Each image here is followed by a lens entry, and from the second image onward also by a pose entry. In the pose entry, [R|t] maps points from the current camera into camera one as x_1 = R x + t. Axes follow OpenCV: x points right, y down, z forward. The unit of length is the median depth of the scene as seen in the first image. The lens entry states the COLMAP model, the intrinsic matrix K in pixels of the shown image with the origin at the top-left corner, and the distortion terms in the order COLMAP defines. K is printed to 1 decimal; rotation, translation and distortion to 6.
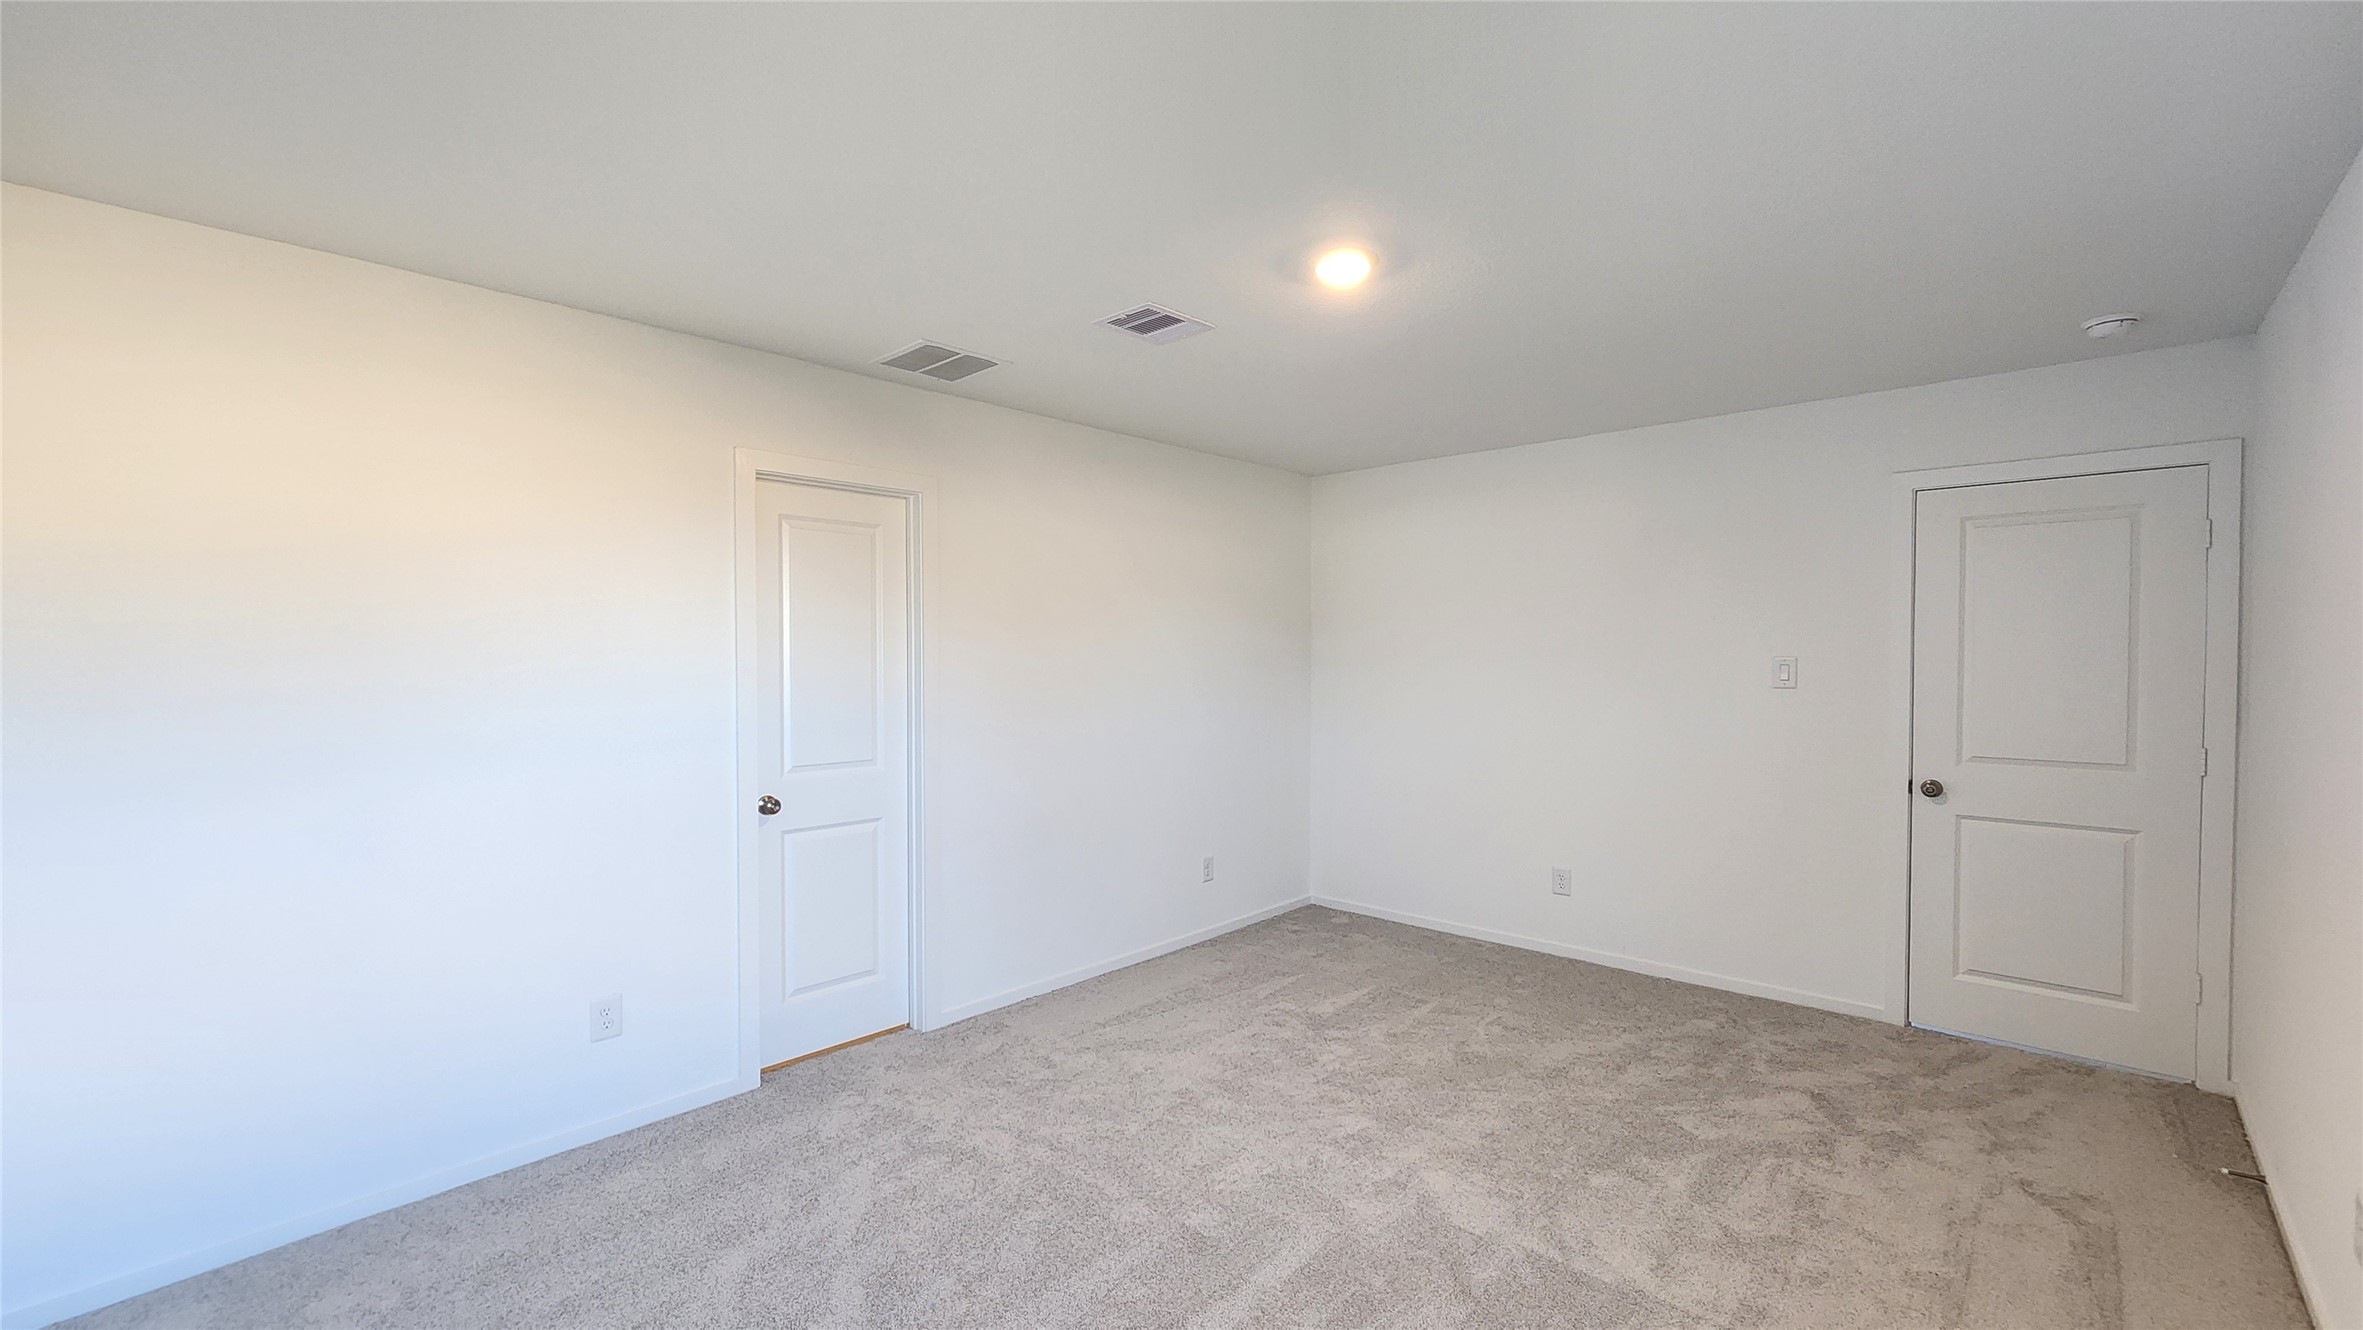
lens RADIAL K [[973.1, 0, 1177.6], [0, 973.1, 662.3], [0, 0, 1]] dist [0.001021, 0.000324]
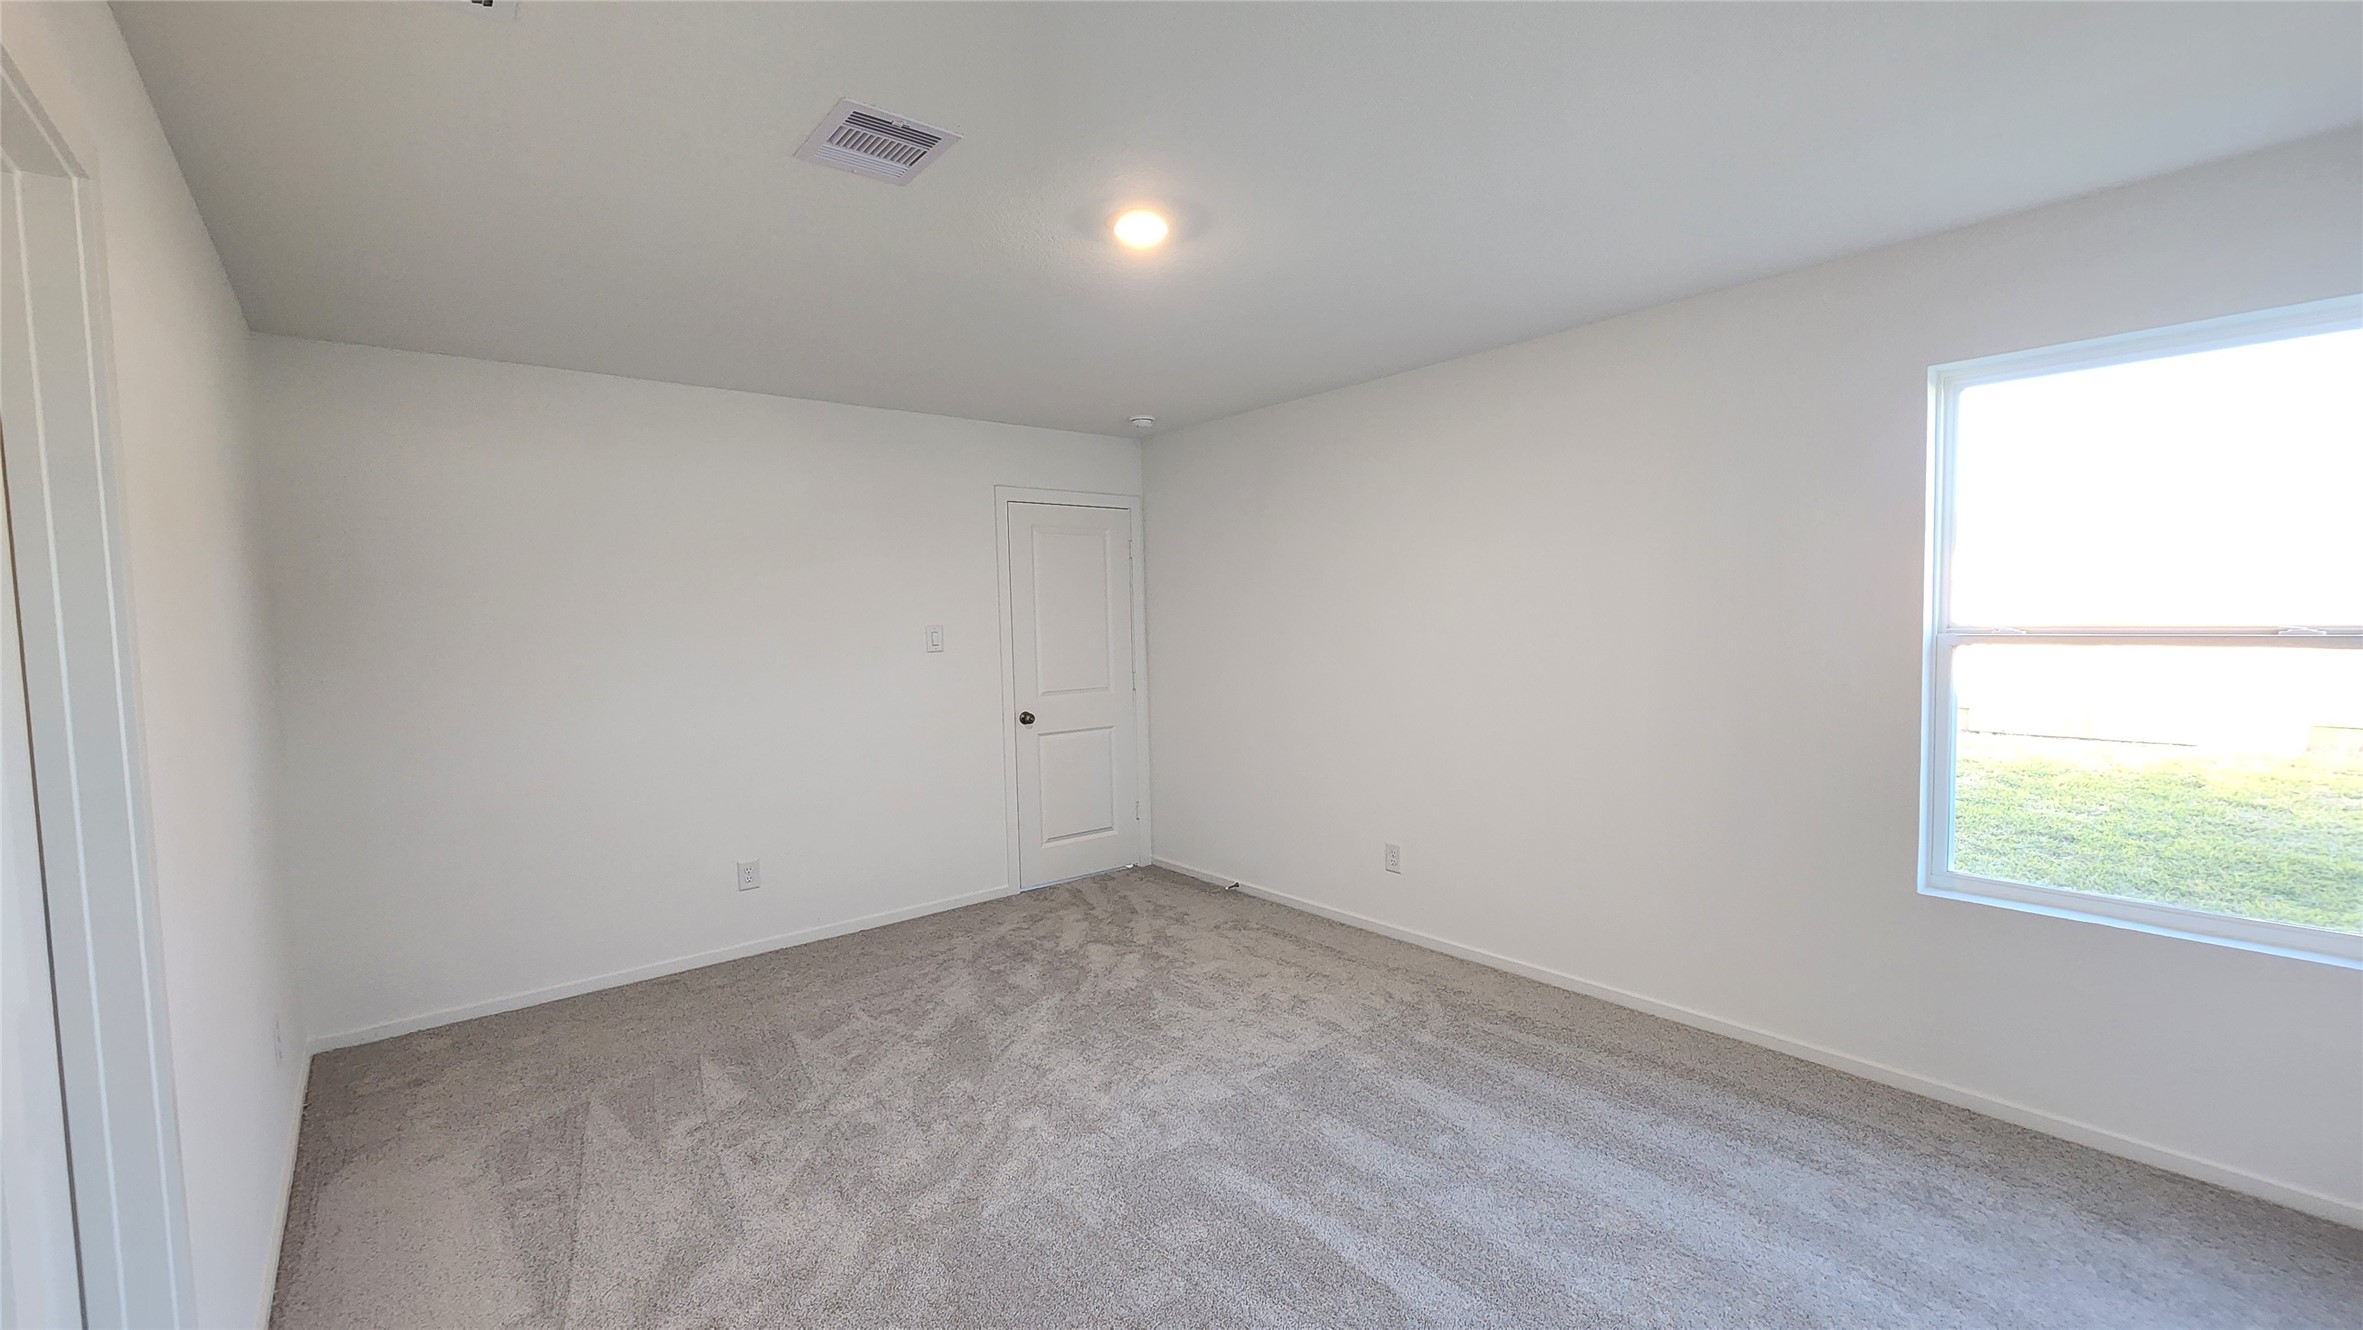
lens RADIAL K [[973.1, 0, 1205.5], [0, 973.1, 701.3], [0, 0, 1]] dist [0.001021, 0.000324]
pose [[0.118890, -0.090964, 0.988732, -0.620912], [0.026150, 0.995736, 0.088464, -0.013935], [-0.992563, 0.015338, 0.120761, 0.624528]]
